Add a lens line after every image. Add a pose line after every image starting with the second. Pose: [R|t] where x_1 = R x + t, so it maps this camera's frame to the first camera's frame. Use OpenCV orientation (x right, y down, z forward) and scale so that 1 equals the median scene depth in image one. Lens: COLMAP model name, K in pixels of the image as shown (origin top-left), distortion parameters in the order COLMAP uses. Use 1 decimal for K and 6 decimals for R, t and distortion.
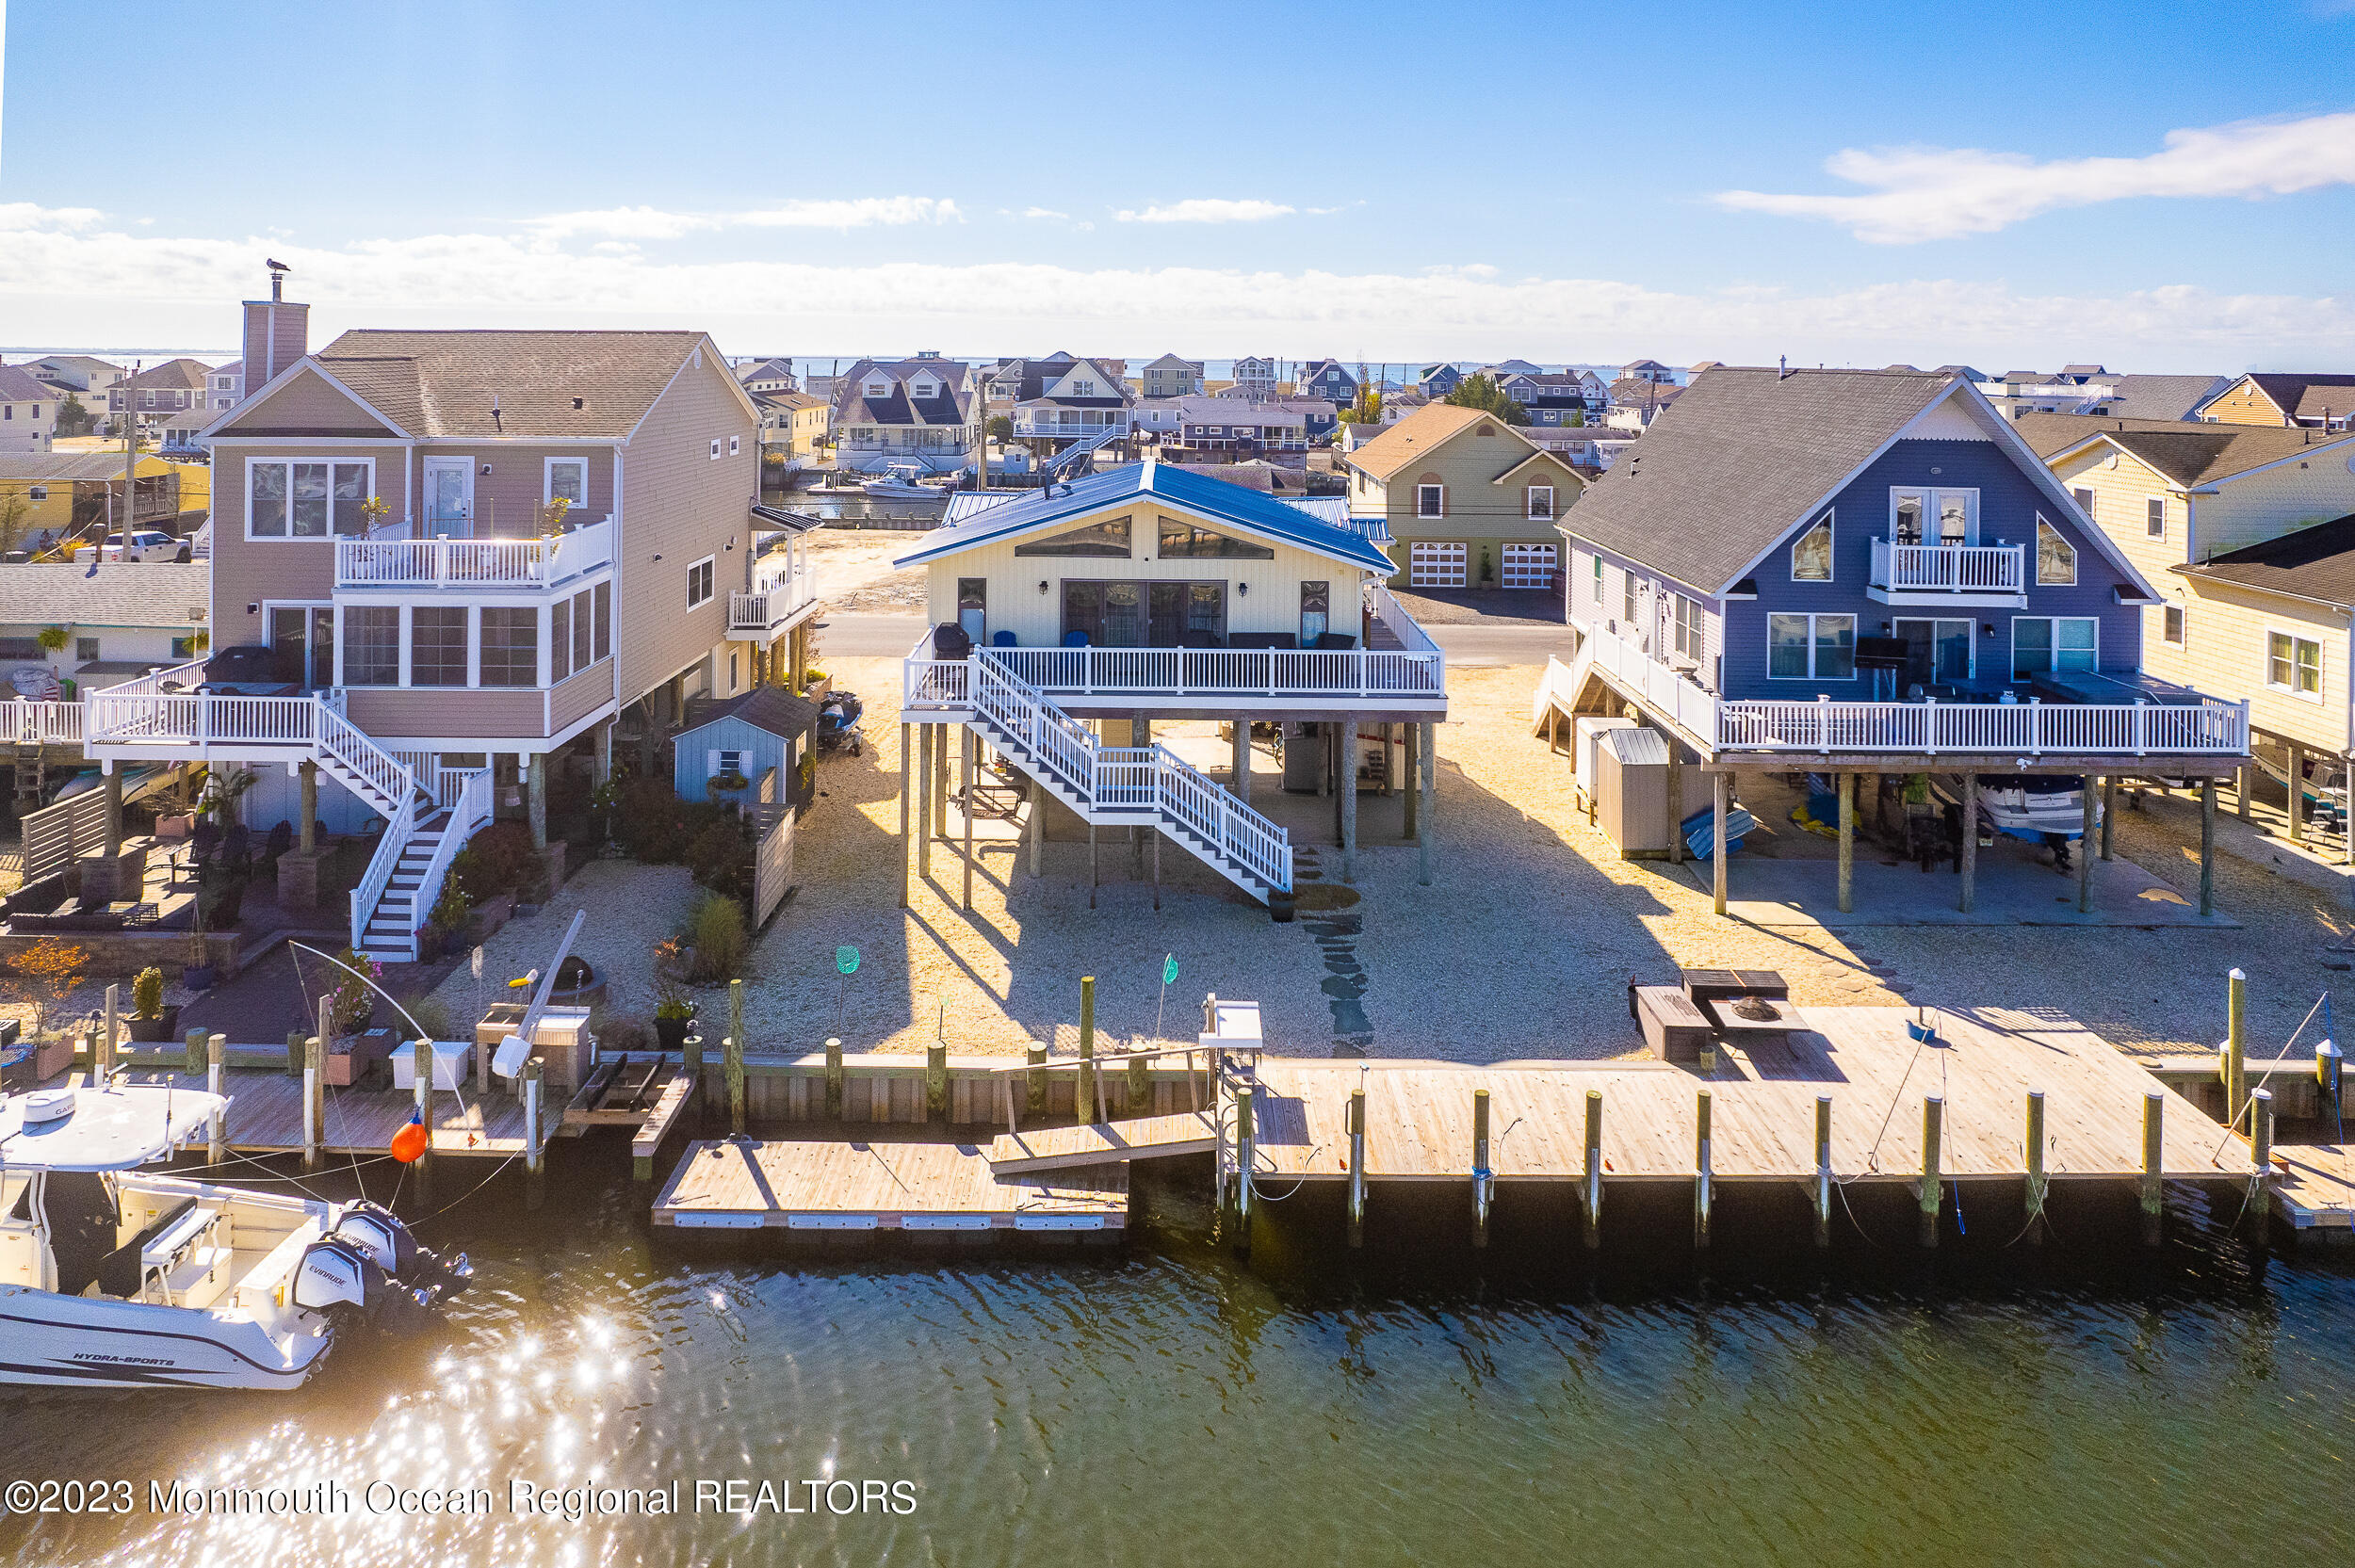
lens RADIAL K [[1073.3, 0, 1177.8], [0, 1073.3, 731.0], [0, 0, 1]] dist [-0.023250, 0.000535]
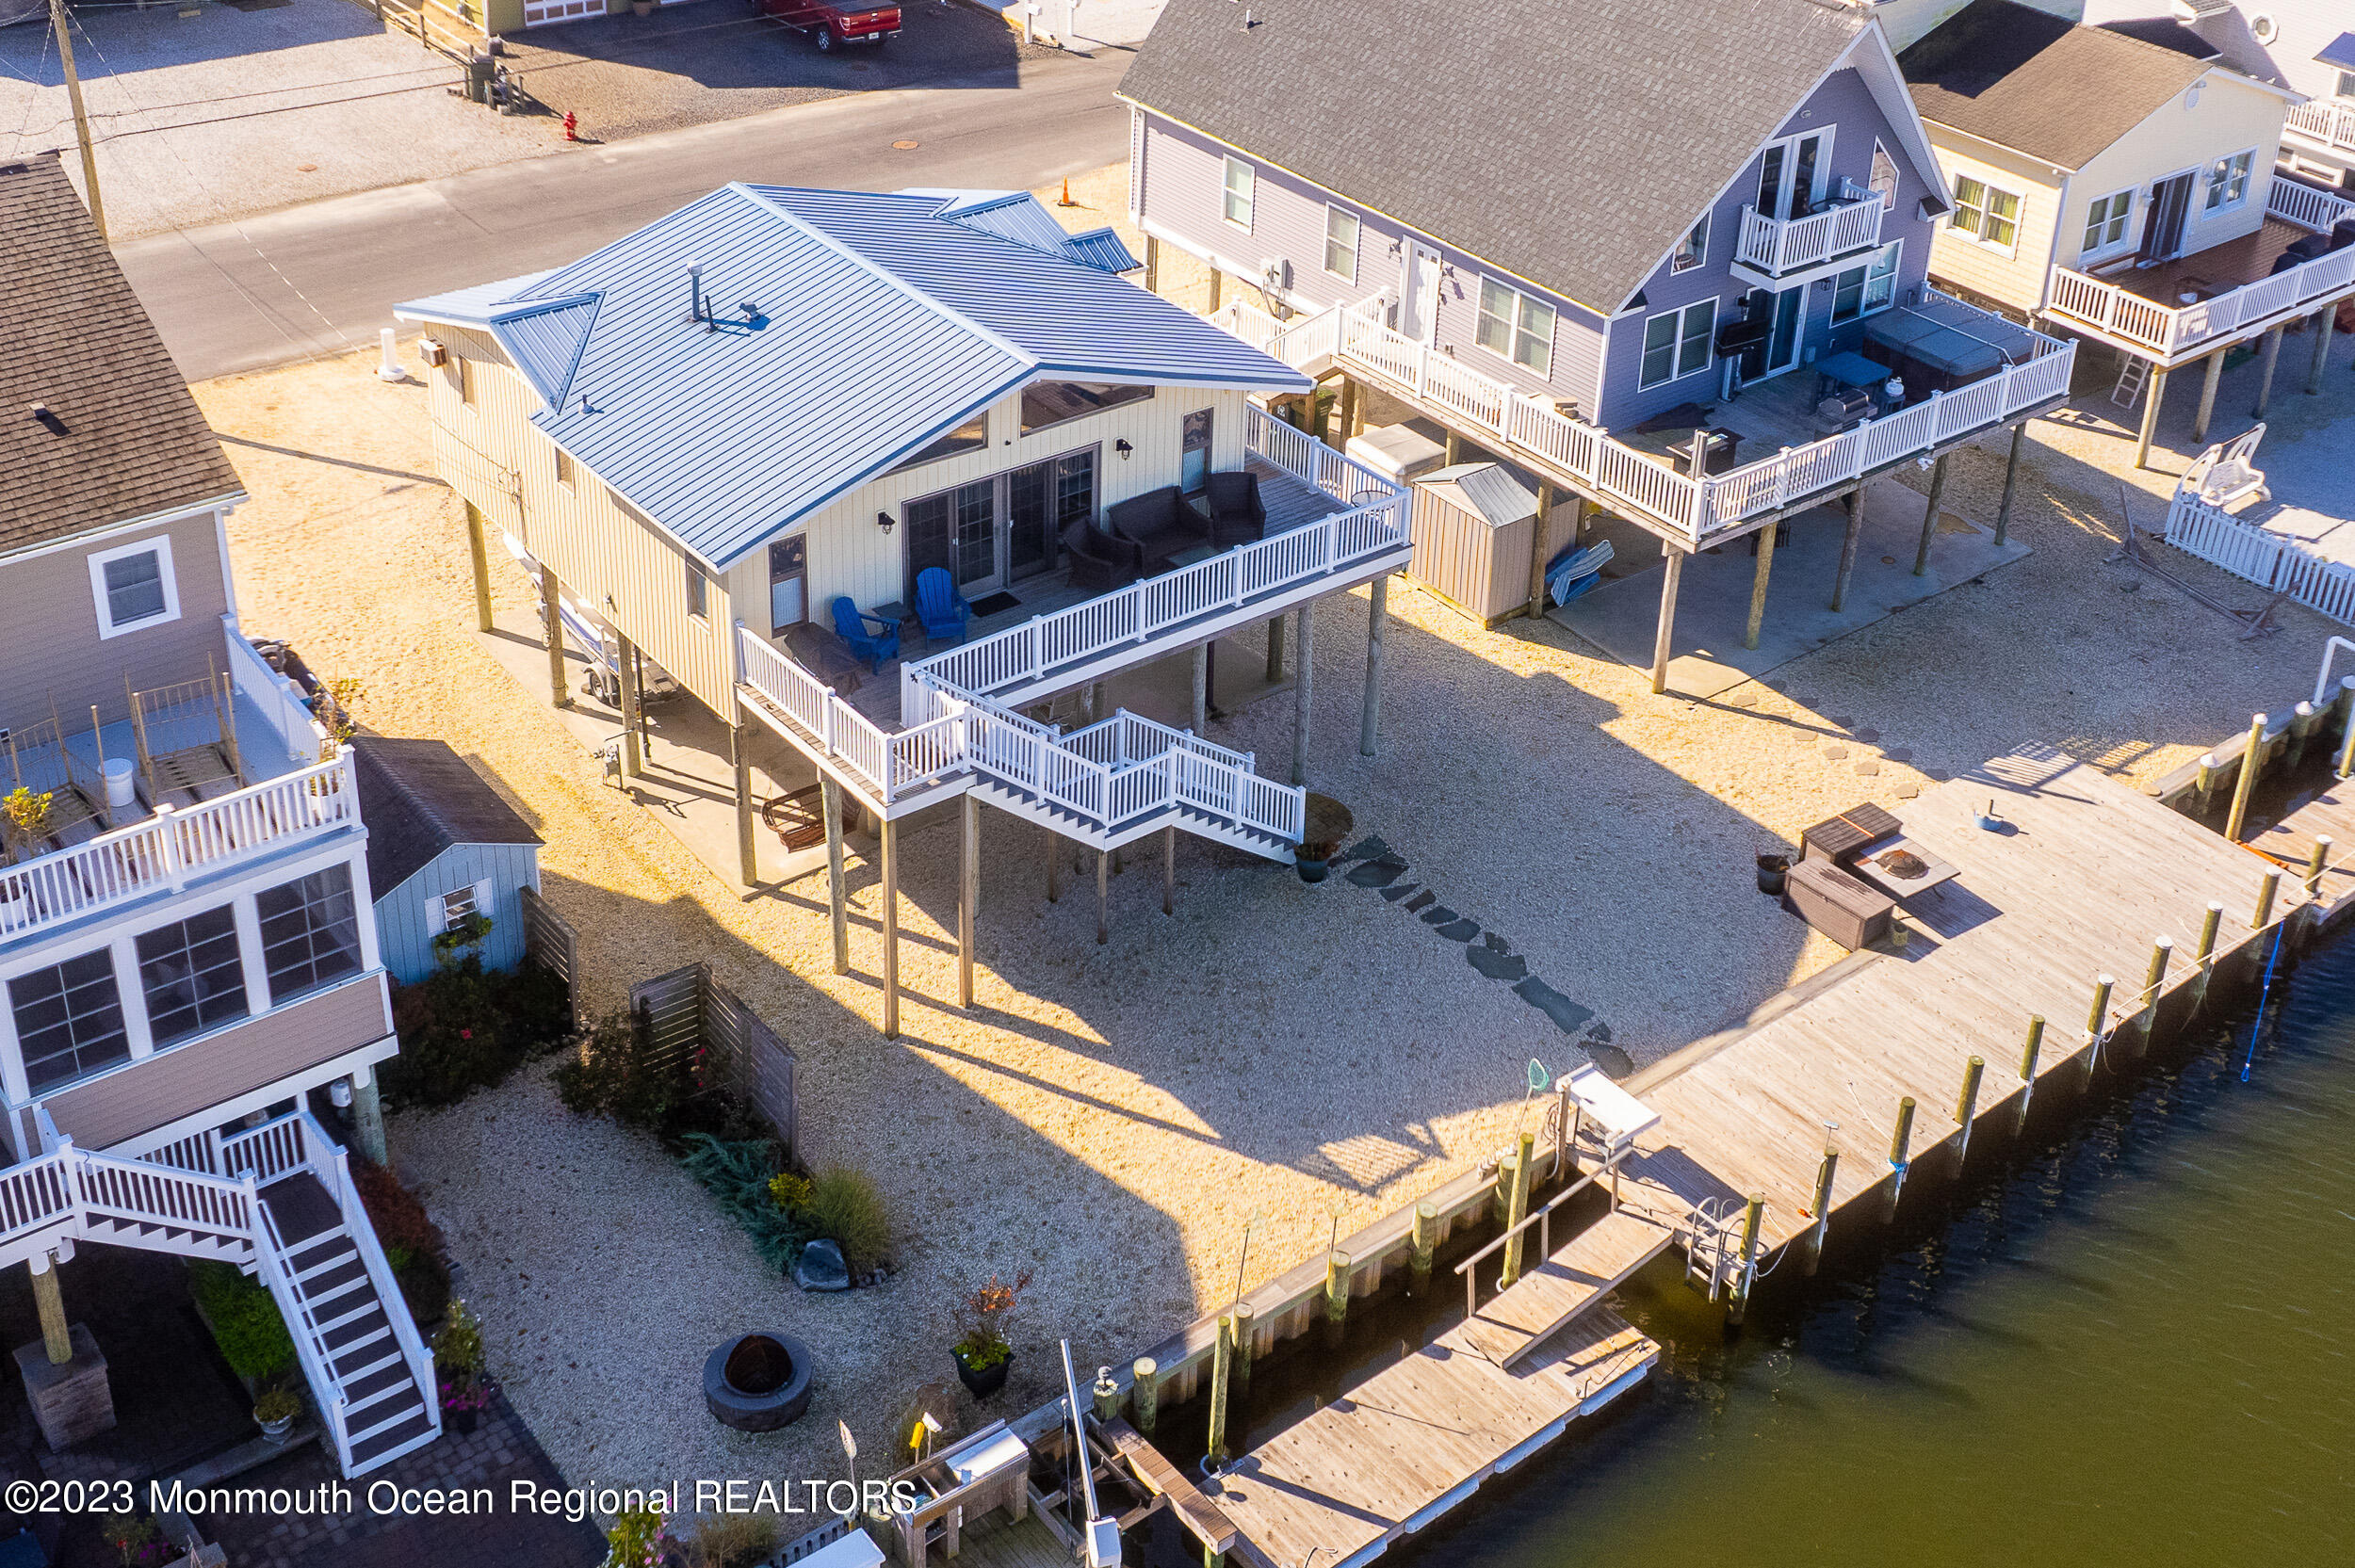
lens RADIAL K [[1511.1, 0, 1188.3], [0, 1511.1, 825.5], [0, 0, 1]] dist [-0.070447, 0.067399]
pose [[0.881409, -0.307146, 0.358859, -0.397052], [0.184706, 0.923346, 0.336624, -0.269984], [-0.434744, -0.230420, 0.870577, 0.062055]]
